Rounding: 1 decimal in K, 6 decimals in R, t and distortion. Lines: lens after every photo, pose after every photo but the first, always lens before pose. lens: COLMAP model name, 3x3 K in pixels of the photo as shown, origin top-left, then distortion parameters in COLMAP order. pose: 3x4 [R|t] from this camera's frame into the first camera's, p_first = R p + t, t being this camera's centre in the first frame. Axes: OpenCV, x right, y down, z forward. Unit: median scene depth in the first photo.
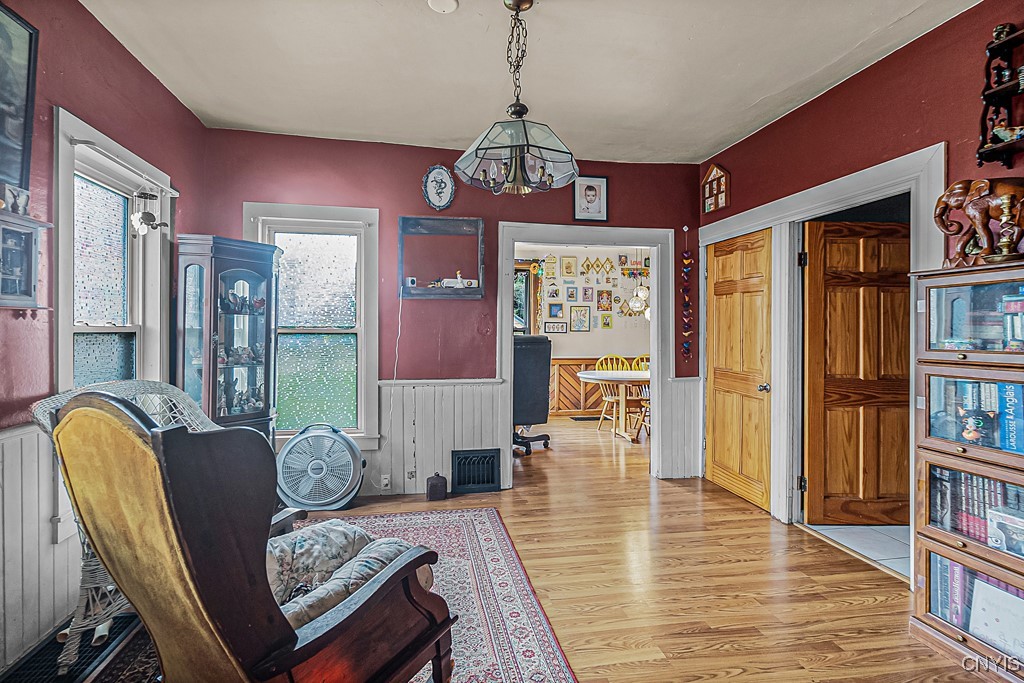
lens RADIAL K [[493.3, 0, 511.5], [0, 493.3, 336.5], [0, 0, 1]] dist [-0.000023, 0.000005]
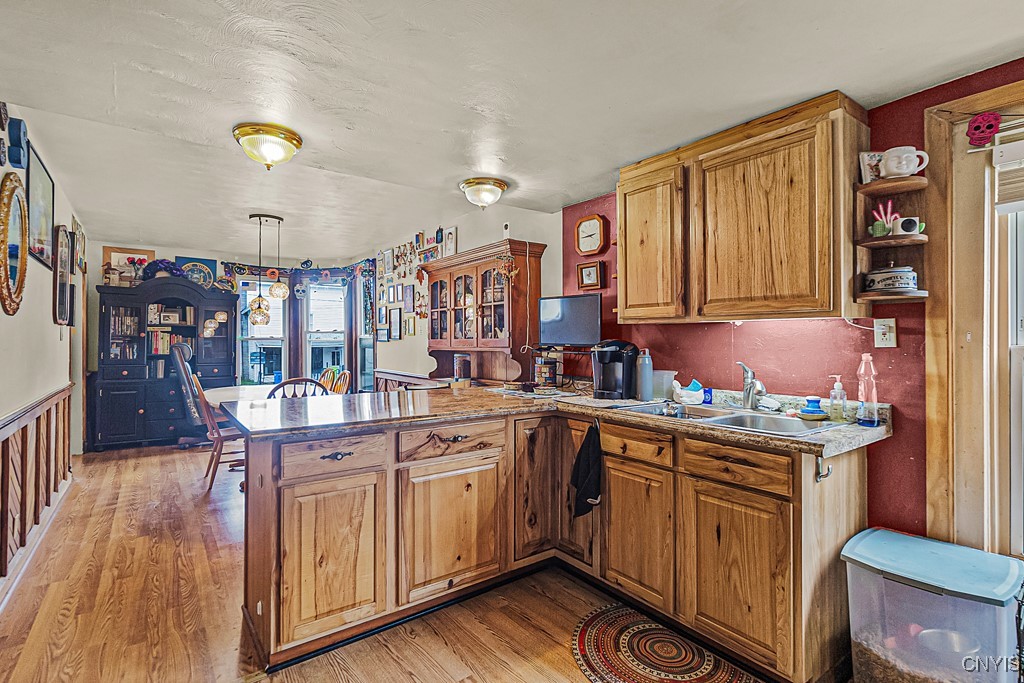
lens RADIAL K [[493.3, 0, 503.3], [0, 493.3, 333.9], [0, 0, 1]] dist [-0.000023, 0.000005]
pose [[0.440563, -0.012567, -0.897634, 0.934346], [0.002960, 0.999917, -0.012546, -0.008956], [0.897717, 0.002871, 0.440564, 0.797866]]
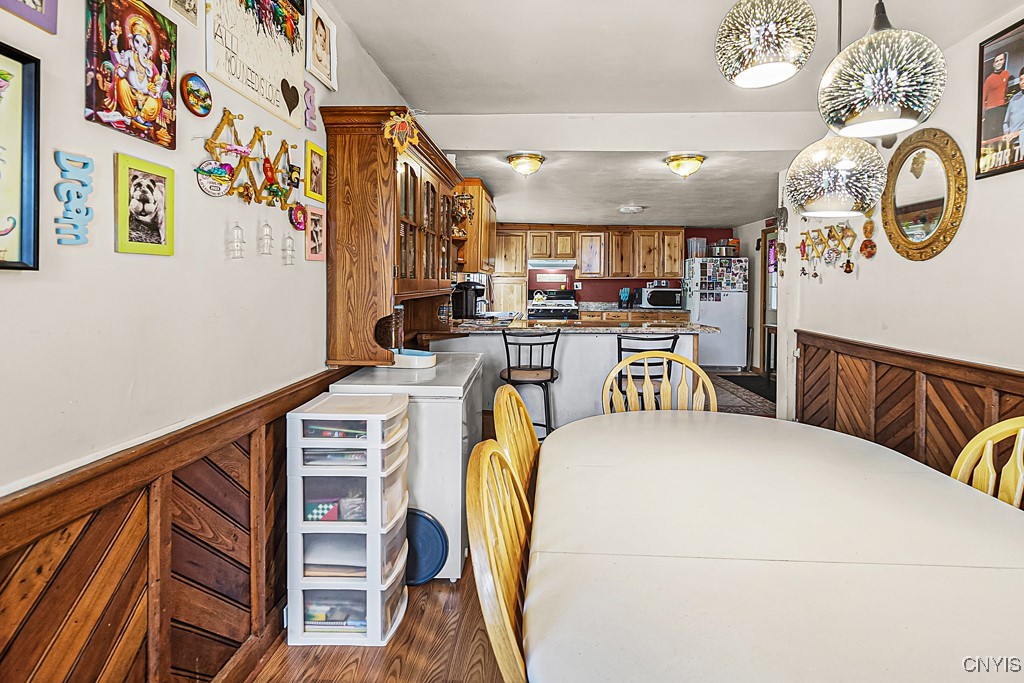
lens RADIAL K [[493.3, 0, 517.4], [0, 493.3, 290.4], [0, 0, 1]] dist [-0.000023, 0.000005]
pose [[0.229123, -0.013422, 0.973305, 0.068787], [-0.007512, 0.999851, 0.015556, -0.008095], [-0.973369, -0.010876, 0.228988, 0.853518]]
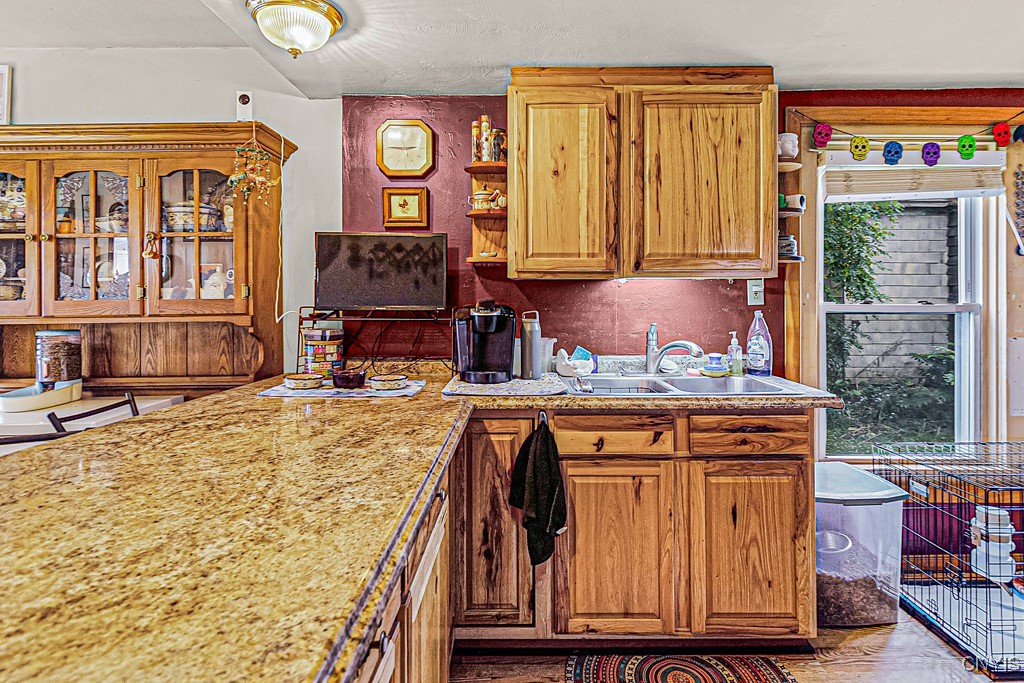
lens RADIAL K [[549.5, 0, 528.3], [0, 549.5, 291.3], [0, 0, 1]] dist [0.002055, -0.000362]
pose [[0.985733, -0.009558, -0.168045, 0.704123], [0.007467, 0.999887, -0.013070, -0.009520], [0.168151, 0.011629, 0.985693, 0.742808]]
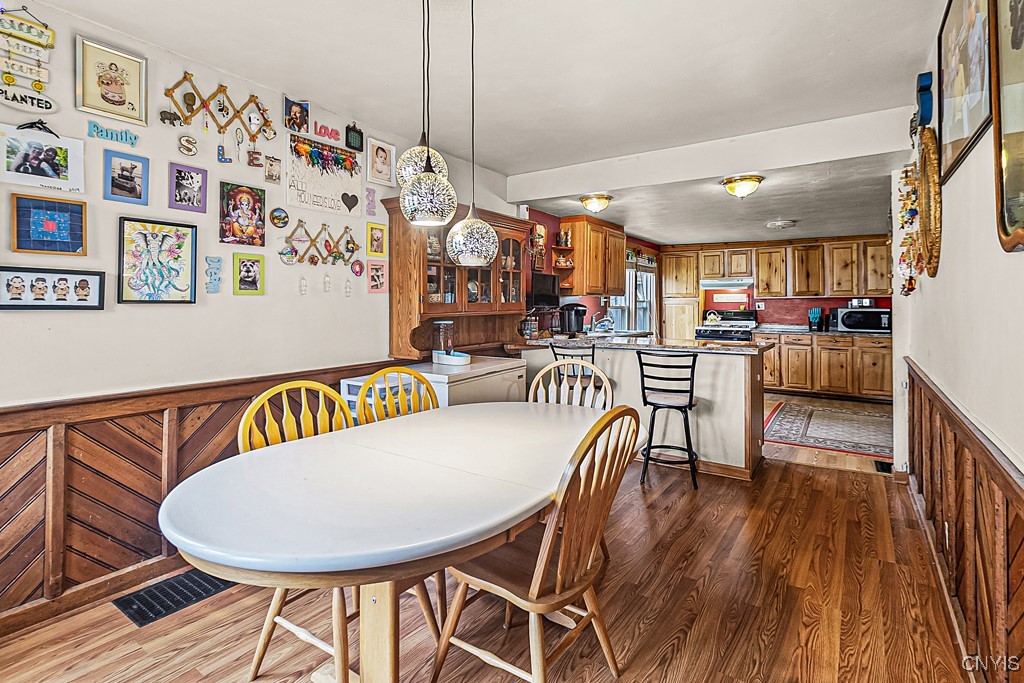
lens RADIAL K [[493.3, 0, 510.1], [0, 493.3, 297.5], [0, 0, 1]] dist [-0.000023, 0.000005]
pose [[0.700750, 0.005926, 0.713382, 0.072719], [0.001657, 0.999949, -0.009935, -0.010584], [-0.713405, 0.008144, 0.700705, 0.622955]]
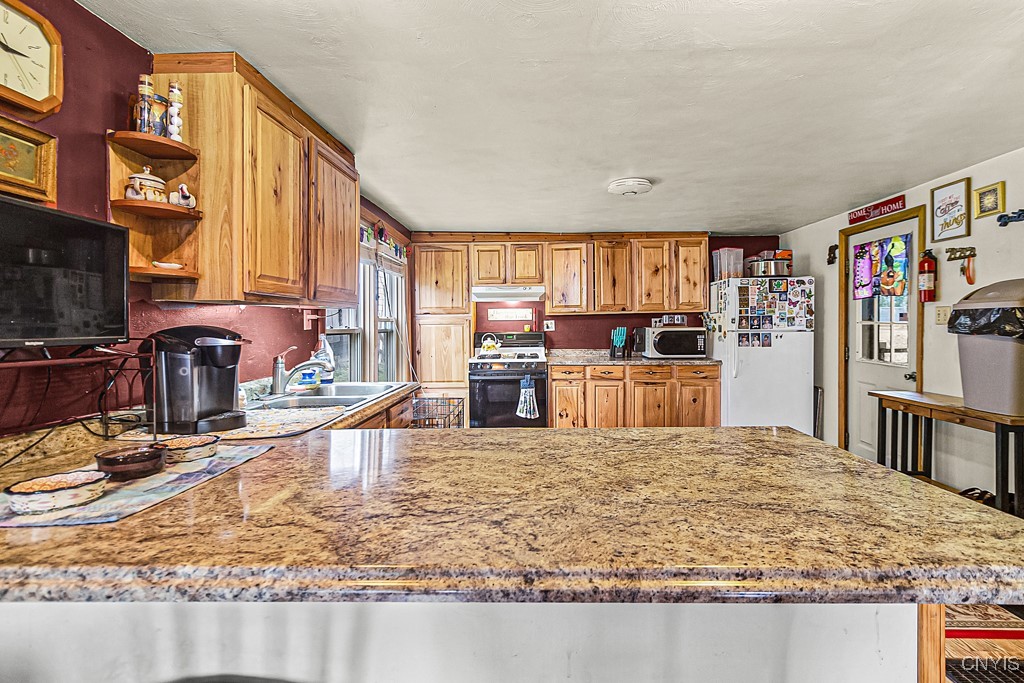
lens RADIAL K [[493.3, 0, 523.3], [0, 493.3, 330.1], [0, 0, 1]] dist [-0.000023, 0.000005]
pose [[0.208097, -0.021152, 0.977879, 0.447659], [0.009938, 0.999760, 0.019511, -0.010115], [-0.978058, 0.005658, 0.208257, 0.859293]]
